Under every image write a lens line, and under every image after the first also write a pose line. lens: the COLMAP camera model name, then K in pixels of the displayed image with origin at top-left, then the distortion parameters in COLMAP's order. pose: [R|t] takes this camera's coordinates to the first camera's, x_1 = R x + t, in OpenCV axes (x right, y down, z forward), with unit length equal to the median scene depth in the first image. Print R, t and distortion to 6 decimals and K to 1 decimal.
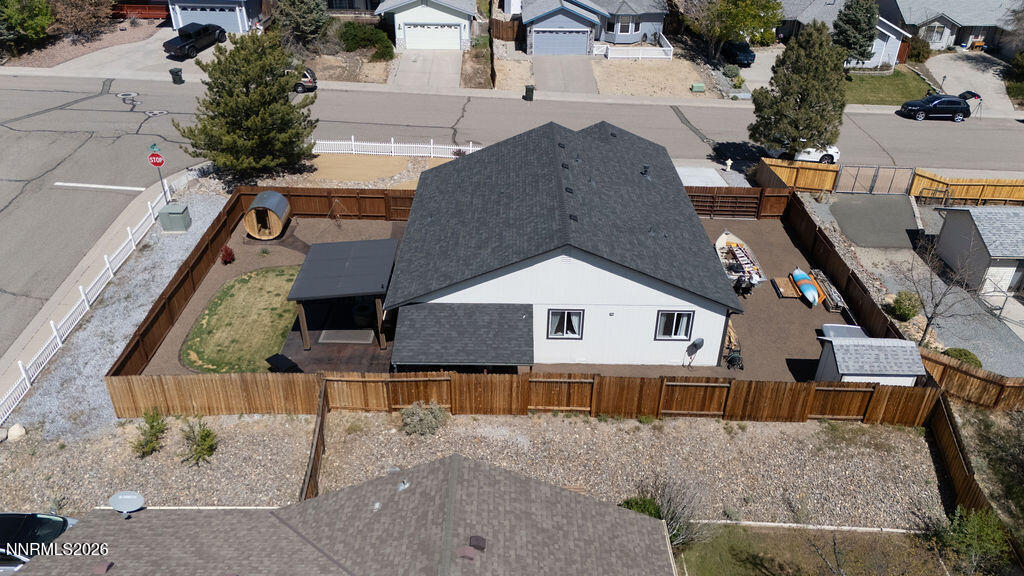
lens RADIAL K [[751.3, 0, 510.2], [0, 751.3, 292.0], [0, 0, 1]] dist [0.063814, -0.052201]
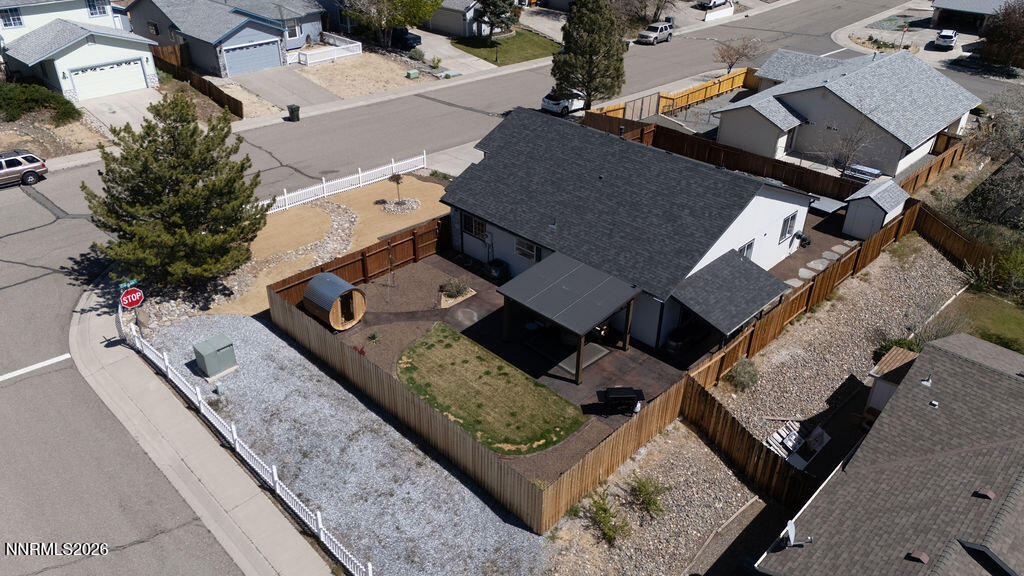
lens RADIAL K [[751.3, 0, 512.3], [0, 751.3, 294.1], [0, 0, 1]] dist [0.063814, -0.052201]
pose [[0.692408, -0.378743, 0.614105, -0.578804], [0.370929, 0.916910, 0.147269, -0.132133], [-0.618856, 0.125819, 0.775363, 0.201133]]
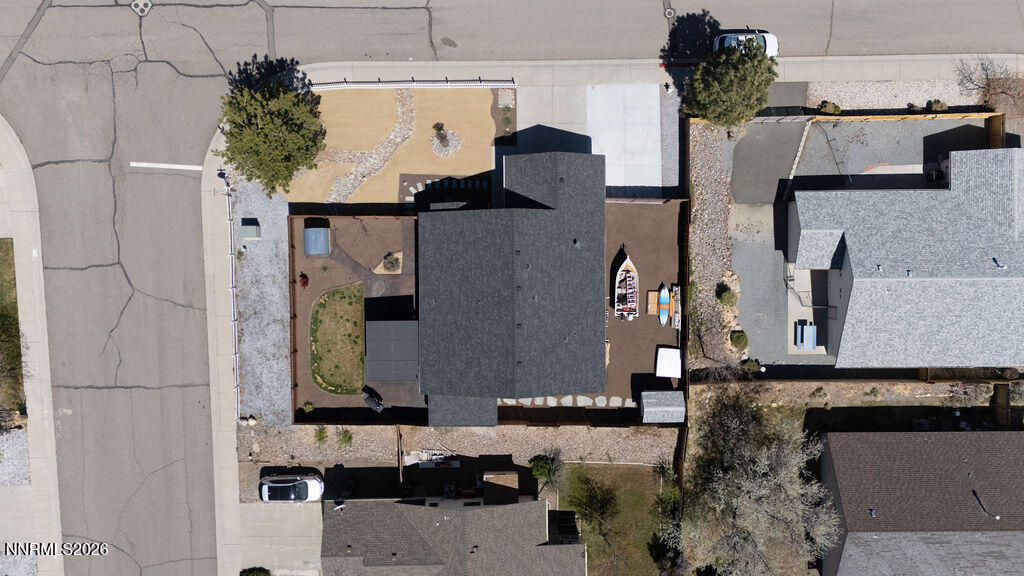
lens RADIAL K [[751.3, 0, 509.3], [0, 751.3, 281.2], [0, 0, 1]] dist [0.063814, -0.052201]
pose [[0.999952, -0.009594, 0.002103, 0.036961], [0.003038, 0.505647, 0.862735, -1.099997], [-0.009341, -0.862687, 0.505652, 0.166309]]
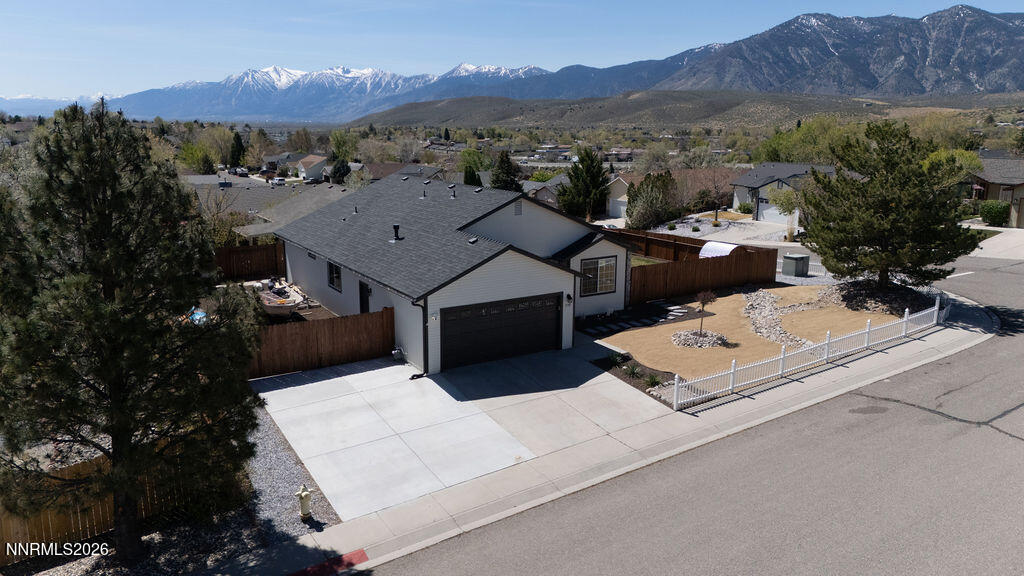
lens RADIAL K [[751.3, 0, 515.7], [0, 751.3, 287.7], [0, 0, 1]] dist [0.063814, -0.052201]
pose [[-0.843003, 0.096691, -0.529147, 0.413967], [-0.296479, 0.737283, 0.607054, -0.530797], [0.448828, 0.668629, -0.592865, 1.278009]]
